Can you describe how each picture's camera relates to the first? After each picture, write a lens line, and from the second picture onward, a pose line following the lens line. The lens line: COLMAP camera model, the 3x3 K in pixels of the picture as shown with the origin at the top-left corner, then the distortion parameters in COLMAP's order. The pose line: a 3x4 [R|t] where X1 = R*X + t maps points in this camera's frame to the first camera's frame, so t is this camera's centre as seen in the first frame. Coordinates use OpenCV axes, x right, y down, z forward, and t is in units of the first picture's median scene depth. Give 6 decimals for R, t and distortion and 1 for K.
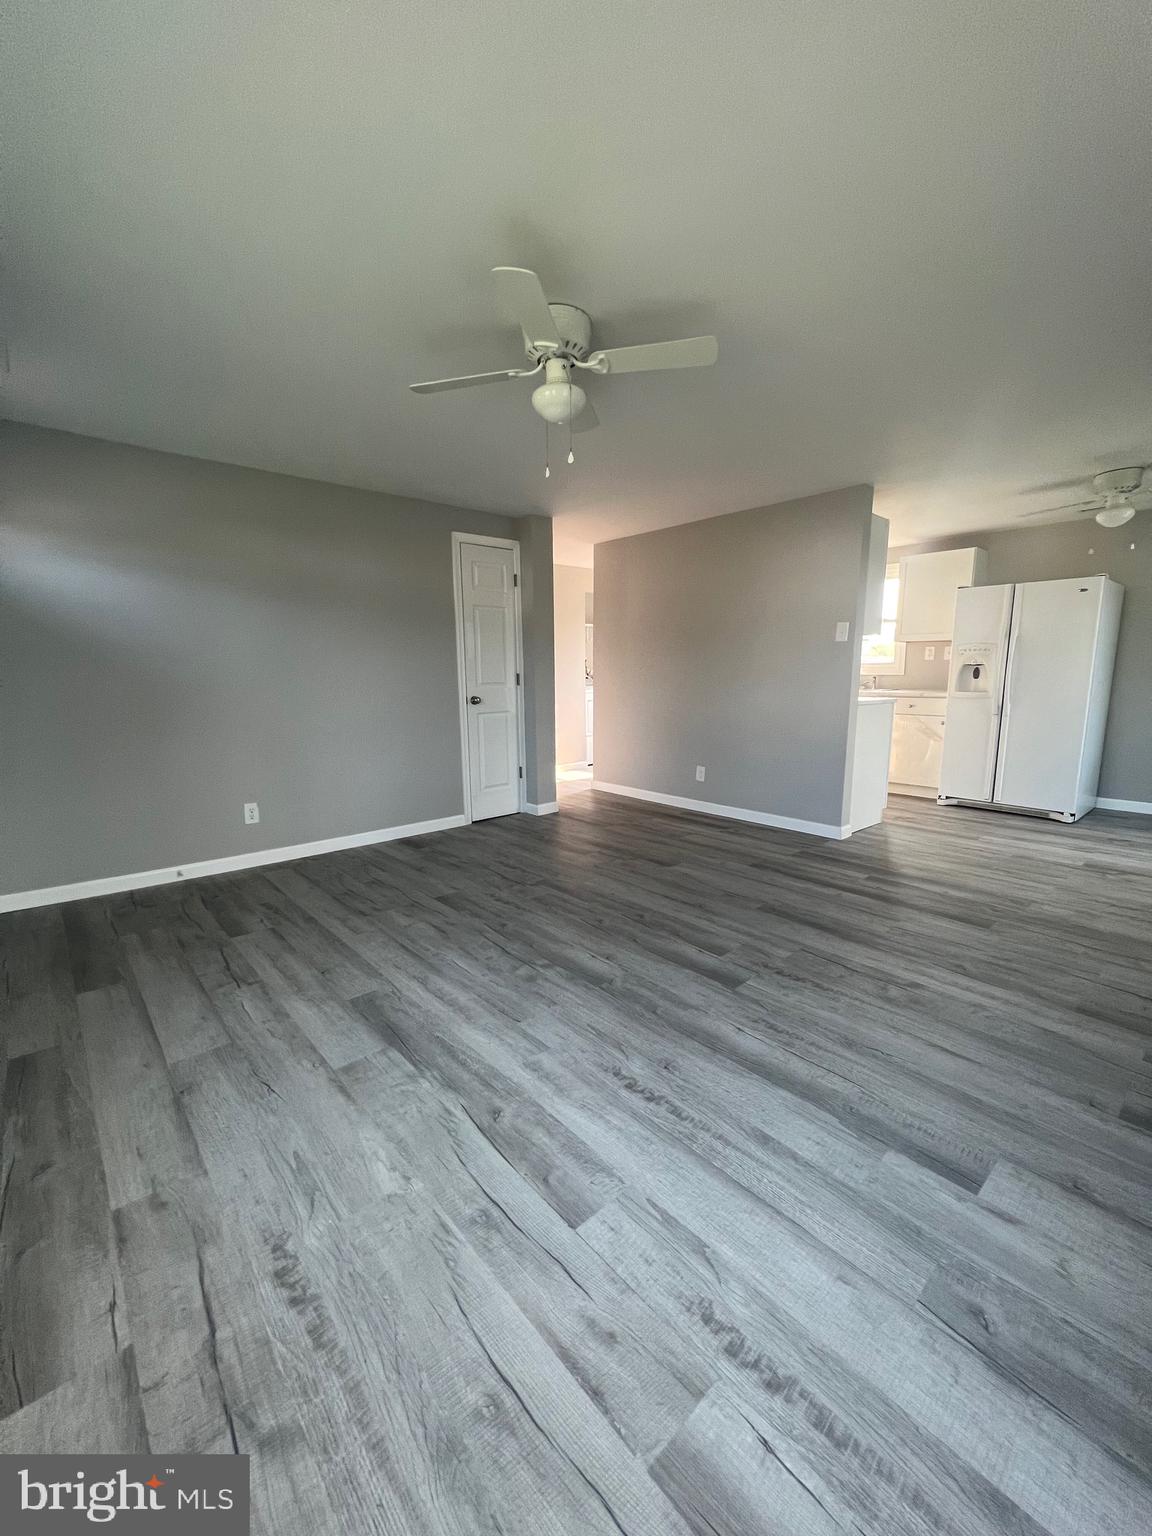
lens RADIAL K [[614.7, 0, 578.3], [0, 614.7, 768.6], [0, 0, 1]] dist [0.000883, 0.000450]
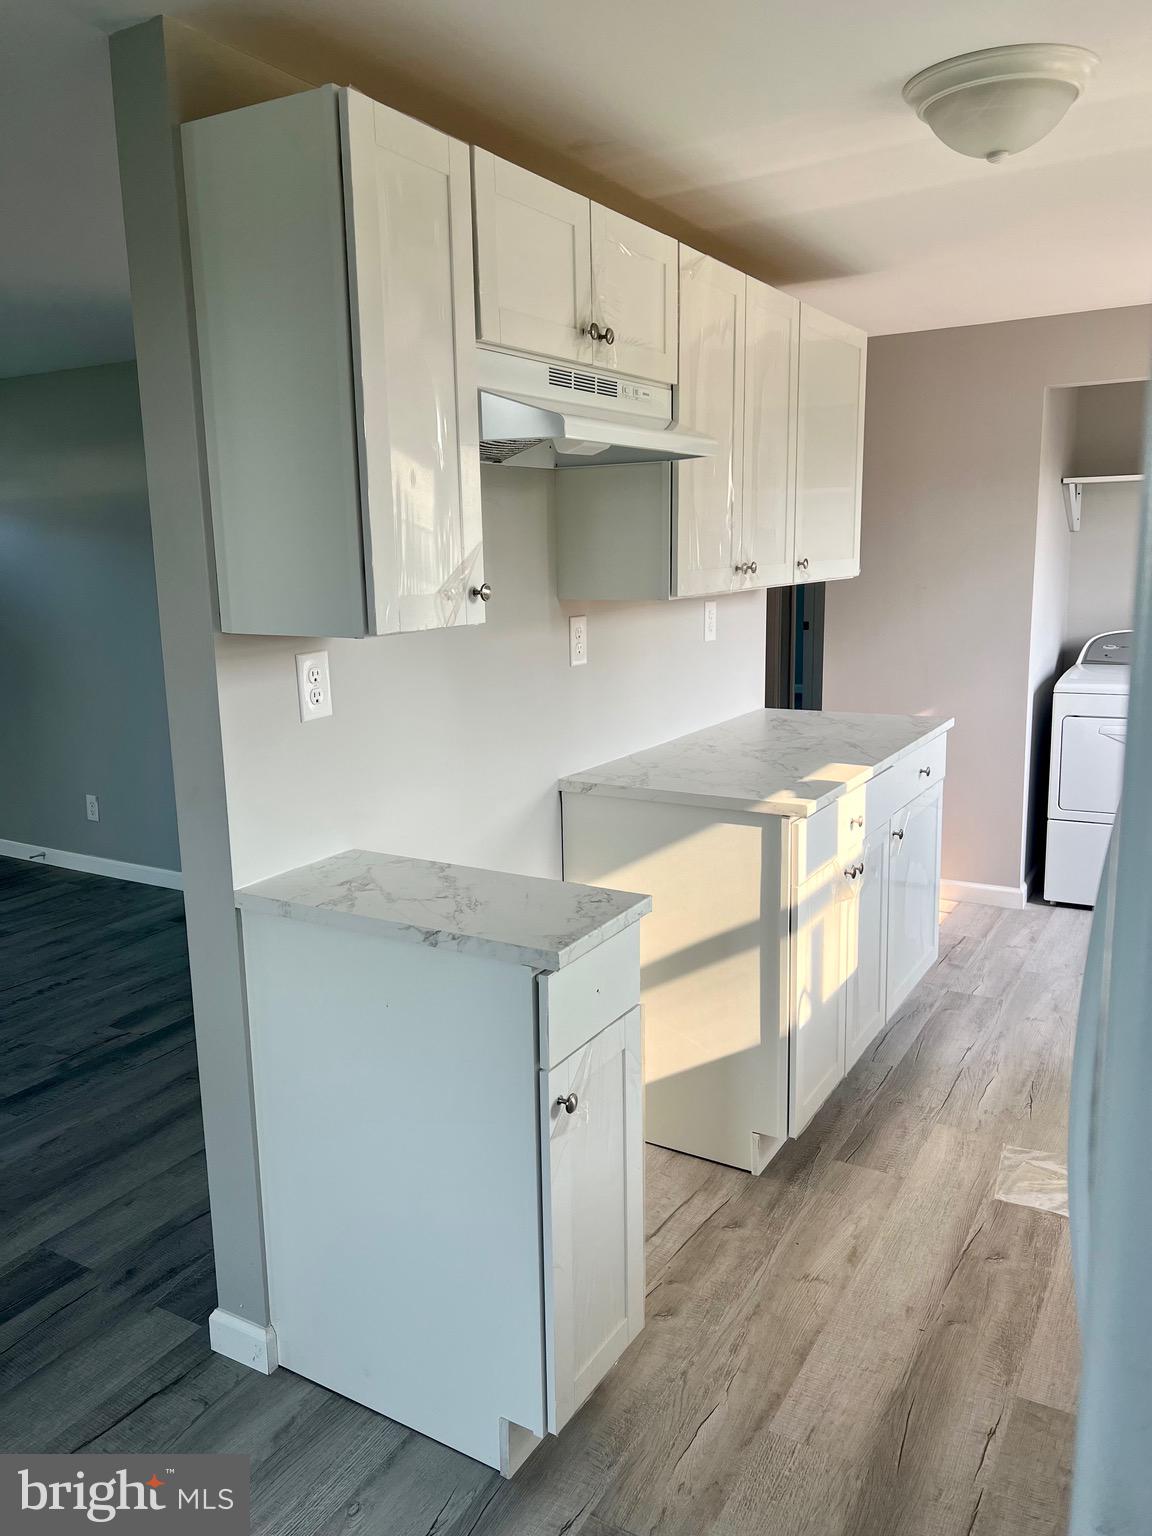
lens RADIAL K [[1158.6, 0, 578.1], [0, 1158.6, 773.9], [0, 0, 1]] dist [0.057603, -0.050586]
pose [[0.305583, 0.184659, -0.934088, 1.405922], [-0.133339, 0.979647, 0.150044, -0.370705], [0.942783, 0.078699, 0.323986, 1.452038]]
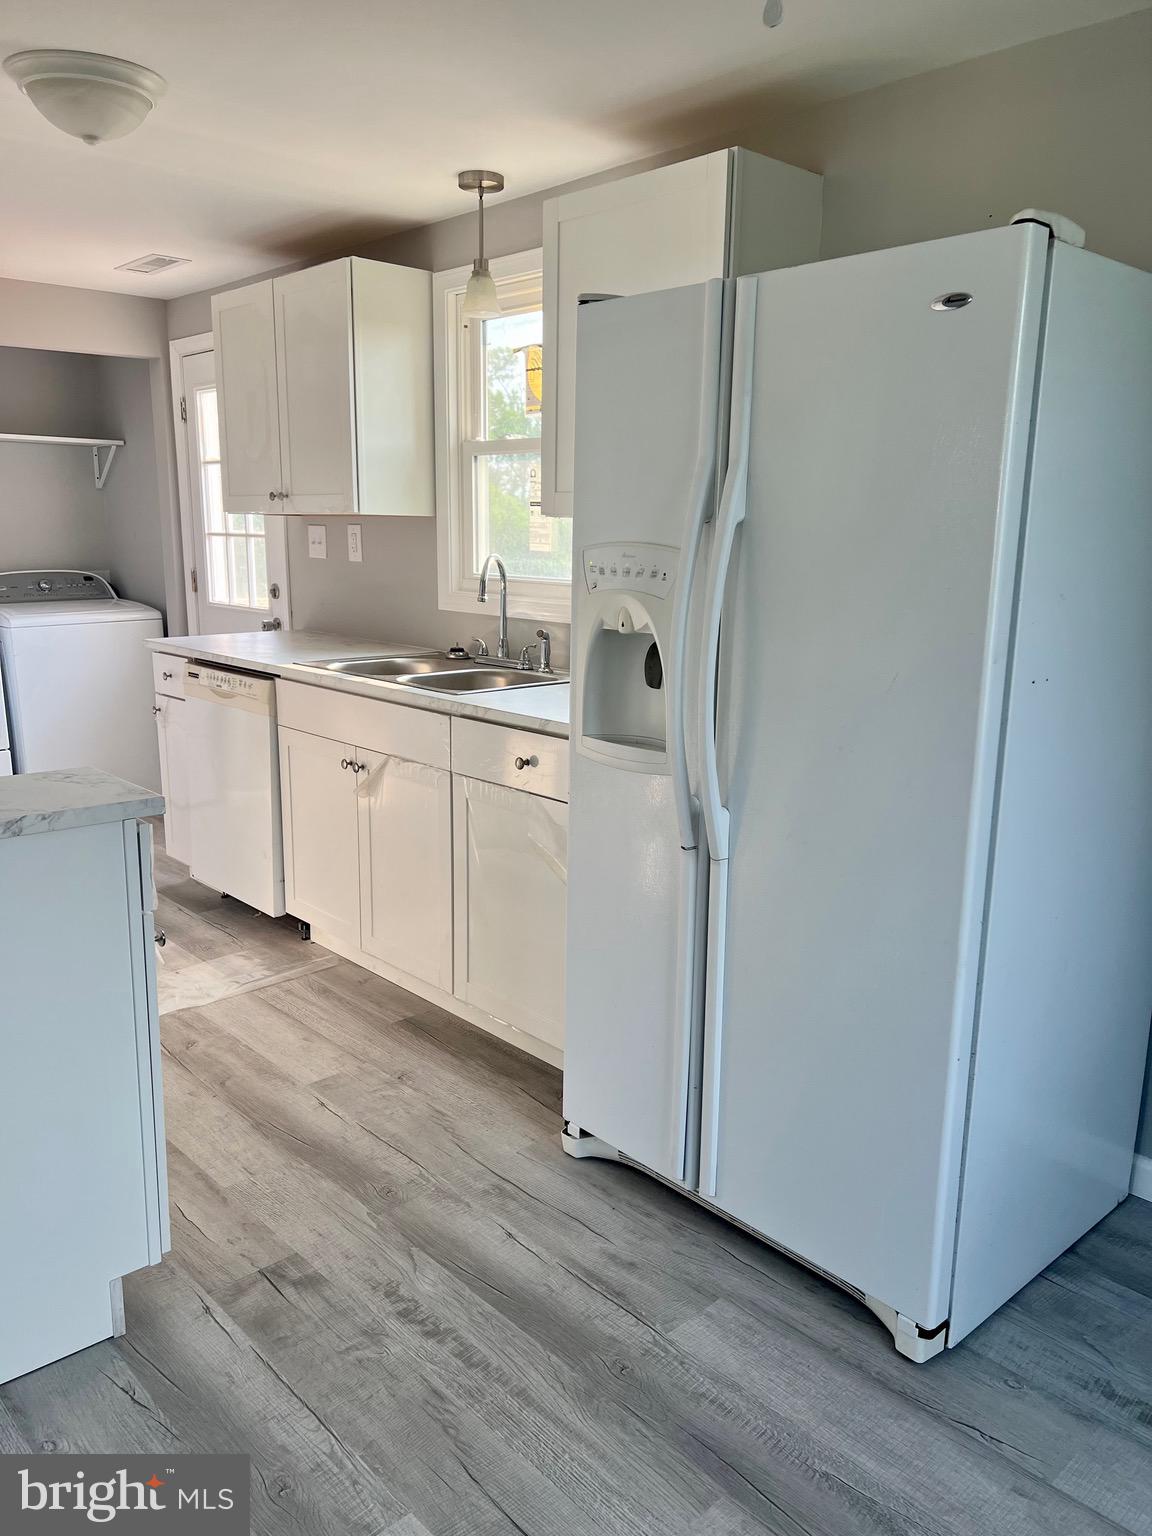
lens RADIAL K [[1158.6, 0, 578.1], [0, 1158.6, 773.9], [0, 0, 1]] dist [0.057603, -0.050586]
pose [[0.999660, 0.018588, 0.018296, 1.078284], [-0.019412, 0.998756, 0.045928, -0.234114], [-0.017419, -0.046268, 0.998777, 0.956350]]
